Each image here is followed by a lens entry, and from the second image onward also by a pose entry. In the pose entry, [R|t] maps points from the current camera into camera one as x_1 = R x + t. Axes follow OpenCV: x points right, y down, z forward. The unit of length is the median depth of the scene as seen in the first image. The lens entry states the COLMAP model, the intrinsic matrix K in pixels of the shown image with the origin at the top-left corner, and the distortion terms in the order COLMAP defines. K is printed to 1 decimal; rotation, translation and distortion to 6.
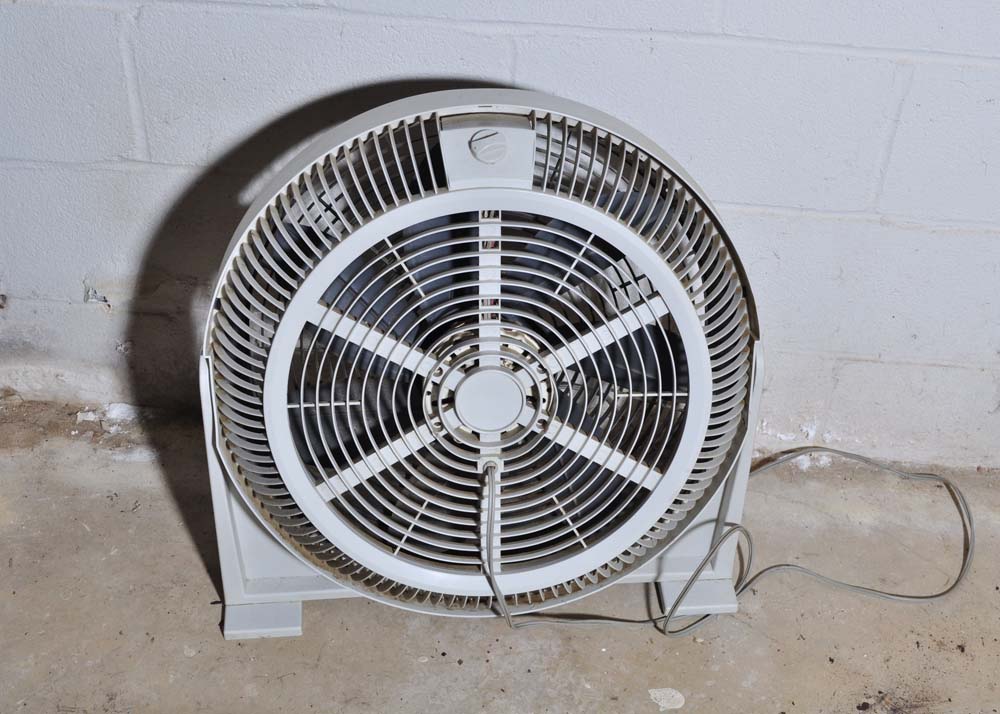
lens RADIAL K [[1386.1, 0, 500.0], [0, 1386.1, 356.4], [0, 0, 1]] dist [-0.041804, 0.000000]
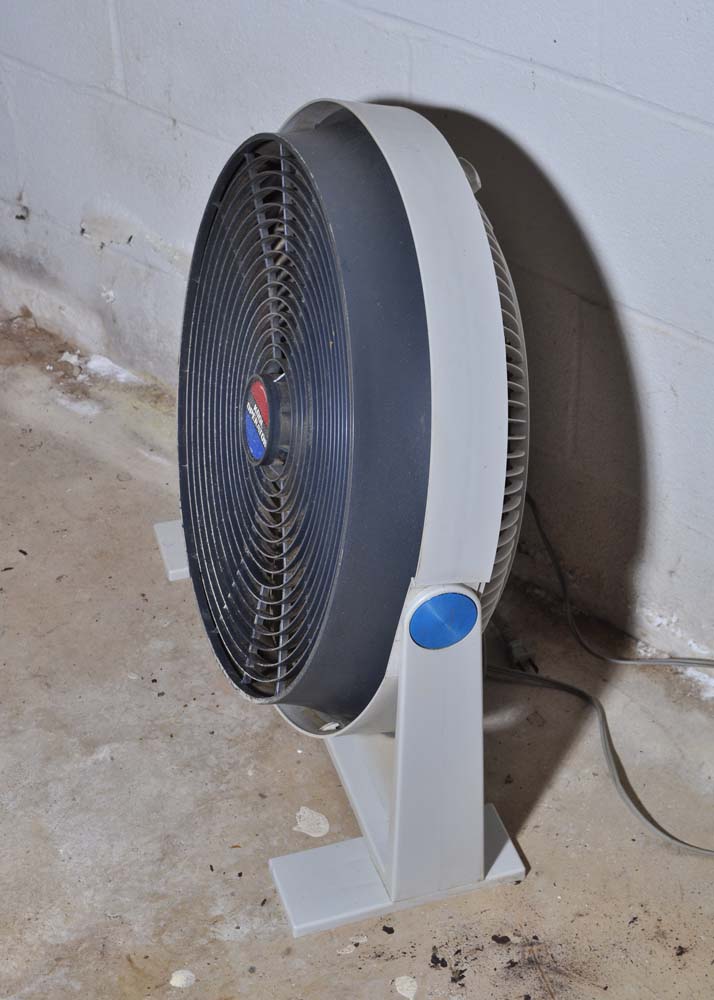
lens RADIAL K [[1907.9, 0, 356.9], [0, 1907.9, 500.2], [0, 0, 1]] dist [0.018681, 0.000000]
pose [[0.780918, 0.331254, -0.529564, 0.673259], [-0.355631, 0.932760, 0.059033, -0.015243], [0.513511, 0.142229, 0.846213, -0.003684]]
